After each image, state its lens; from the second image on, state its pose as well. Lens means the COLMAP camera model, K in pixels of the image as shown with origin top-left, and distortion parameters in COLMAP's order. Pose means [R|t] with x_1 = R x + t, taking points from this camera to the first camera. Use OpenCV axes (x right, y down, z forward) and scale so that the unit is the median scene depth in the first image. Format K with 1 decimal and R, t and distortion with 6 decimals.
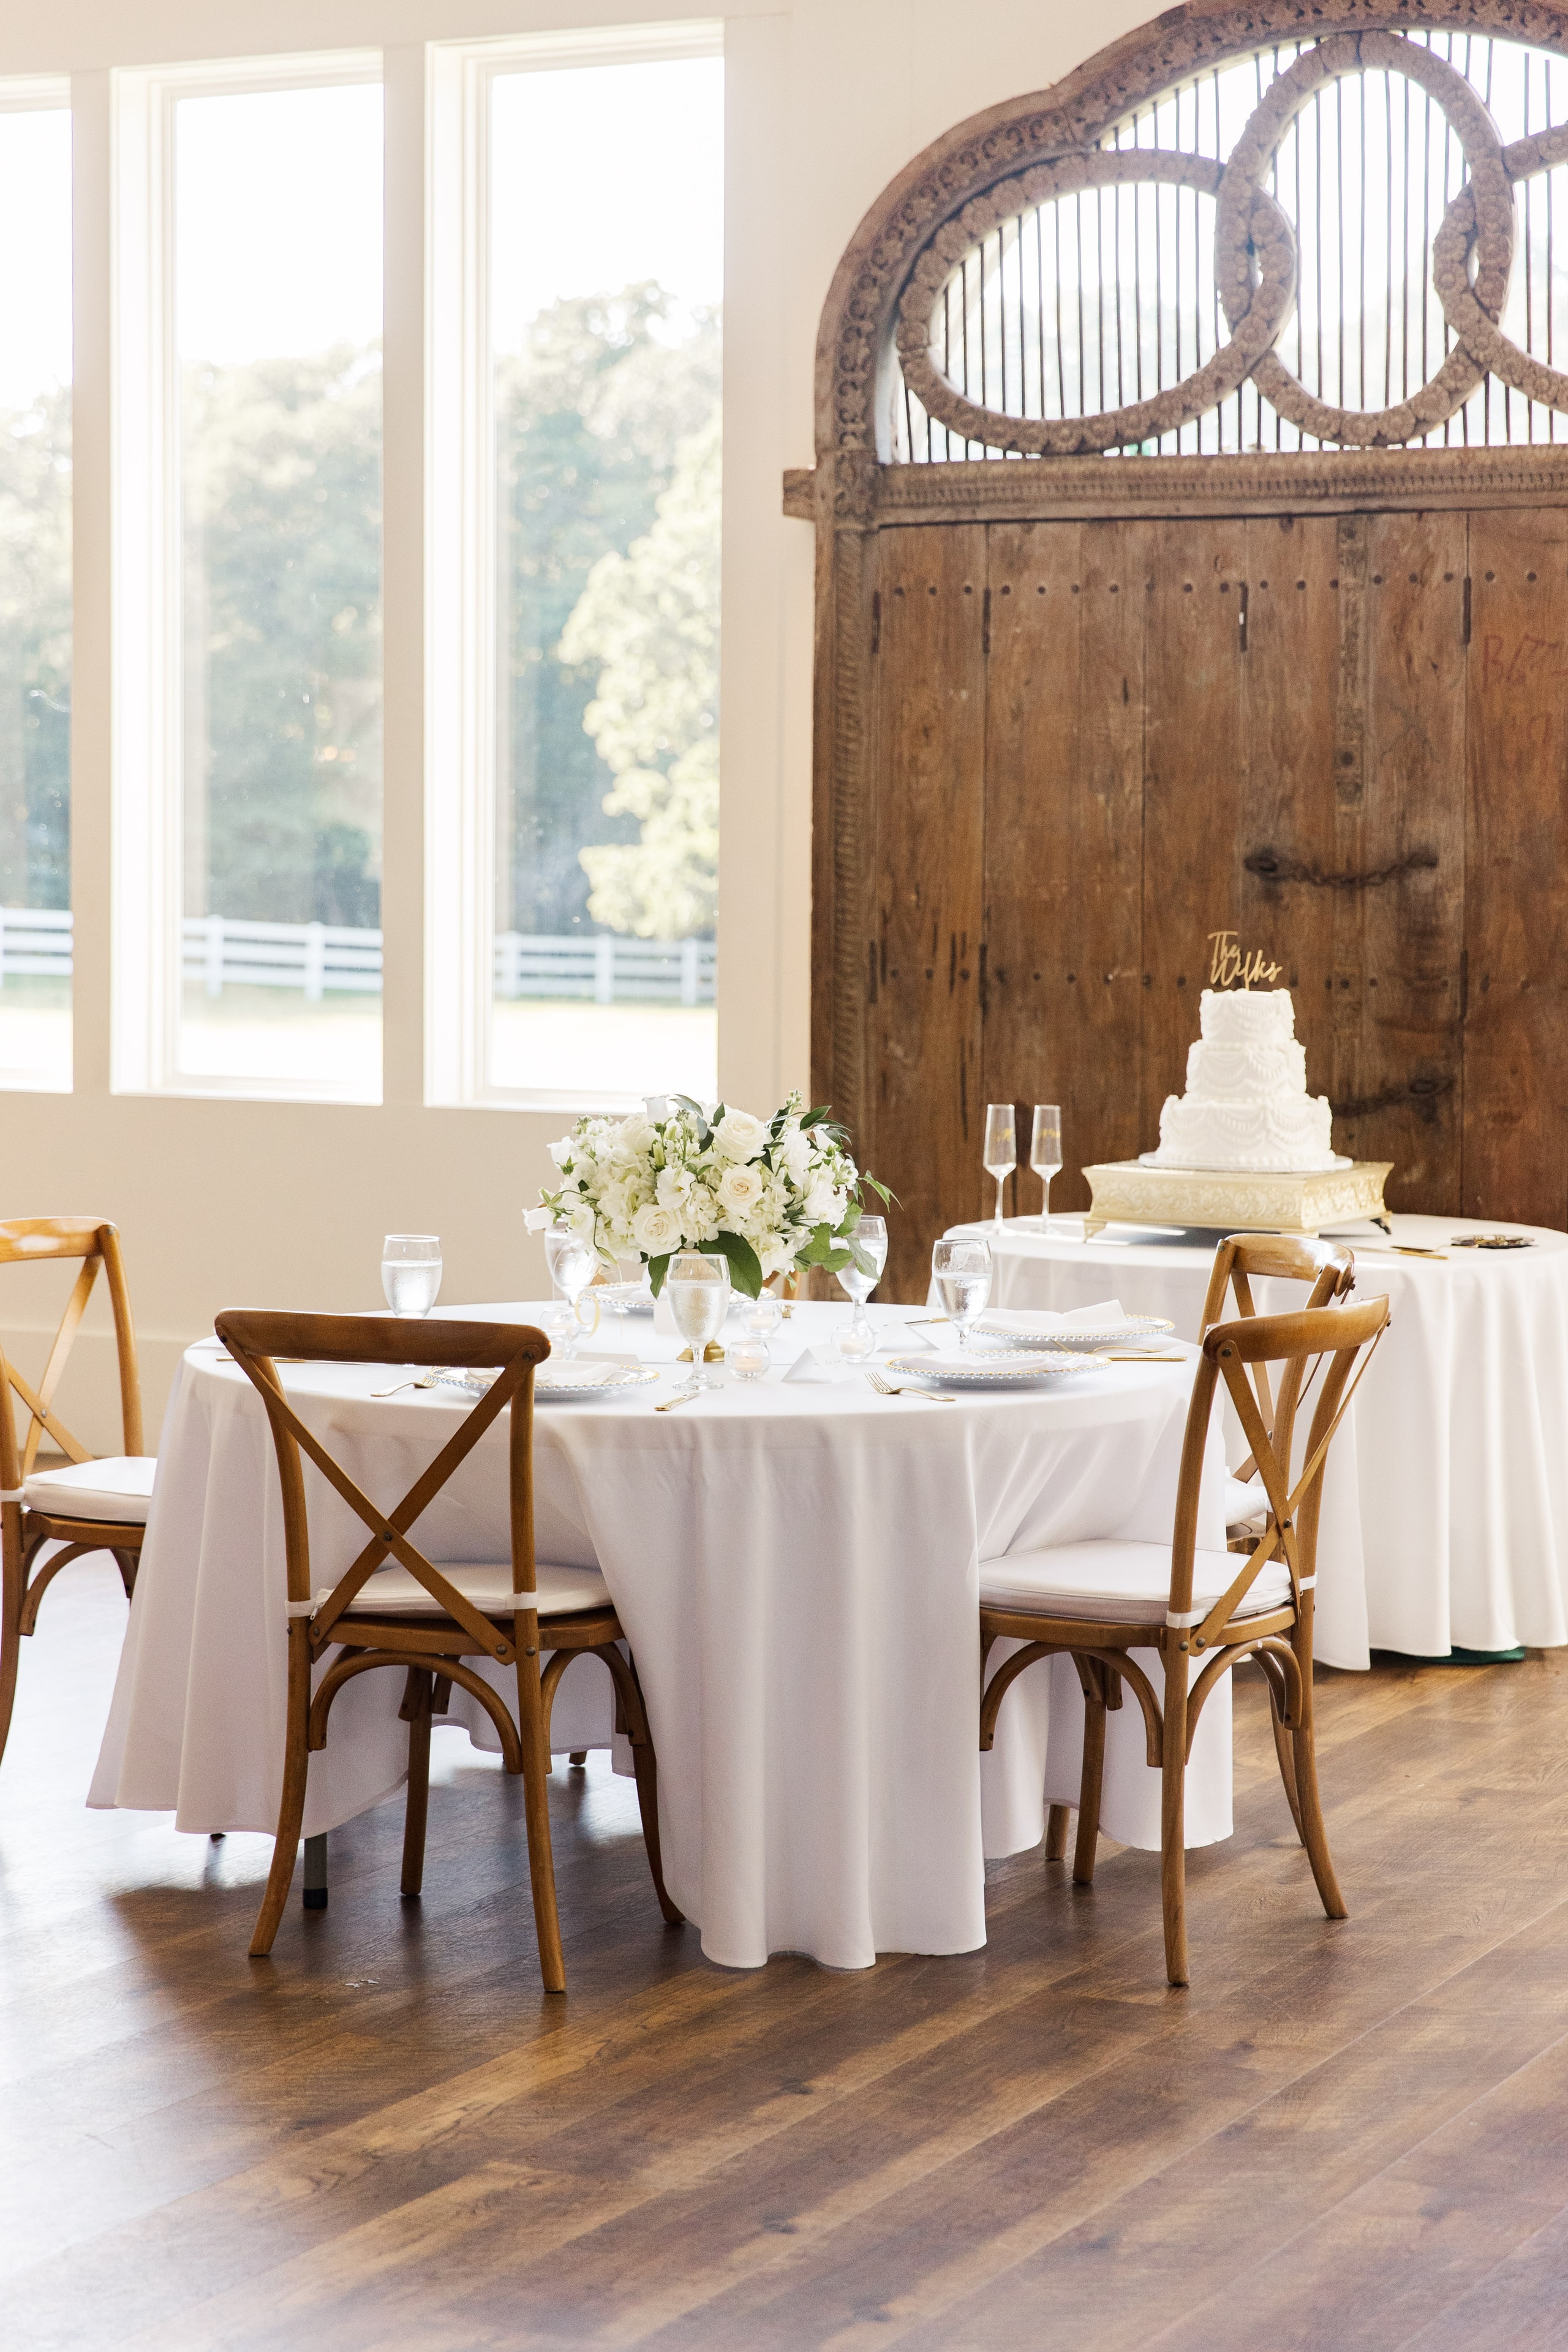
lens RADIAL K [[2698.7, 0, 784.0], [0, 2698.7, 1176.0], [0, 0, 1]] dist [-0.021132, 0.013091]
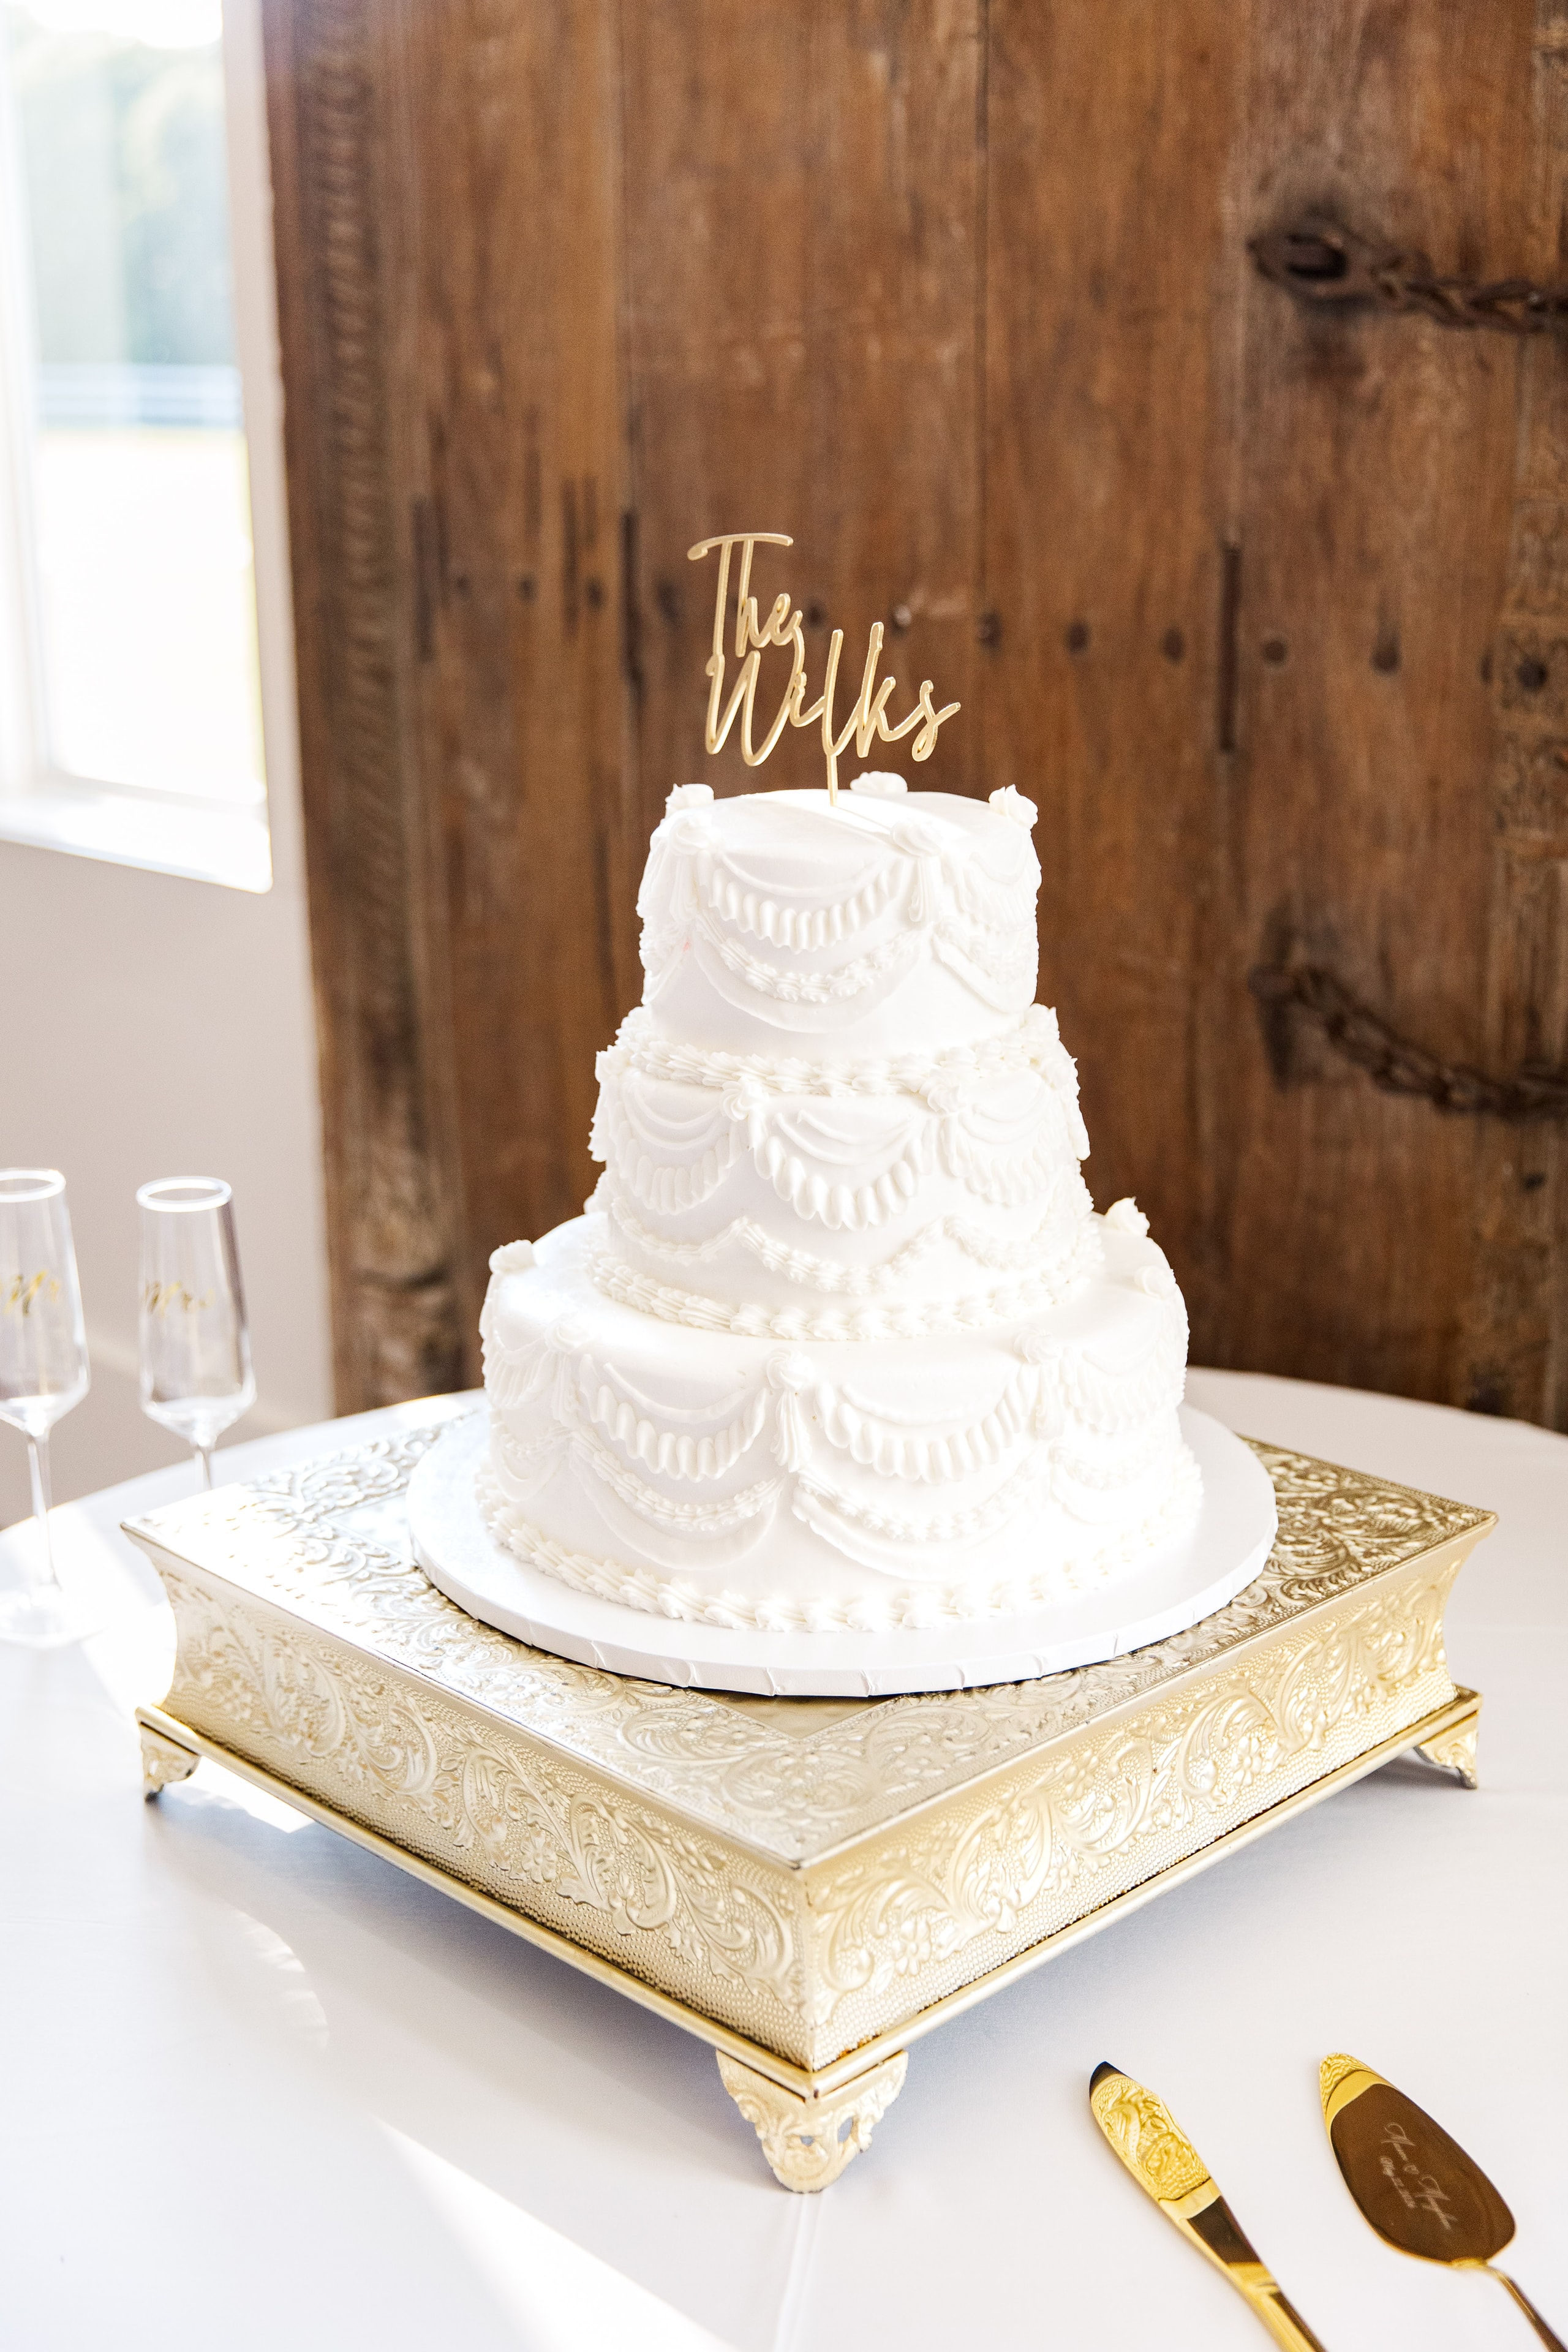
lens RADIAL K [[2698.7, 0, 784.0], [0, 2698.7, 1176.0], [0, 0, 1]] dist [-0.021132, 0.013091]
pose [[0.974100, 0.052906, -0.219841, 0.185018], [-0.011636, 0.982683, 0.184927, -0.066767], [0.225818, -0.177580, 0.957847, 0.653783]]
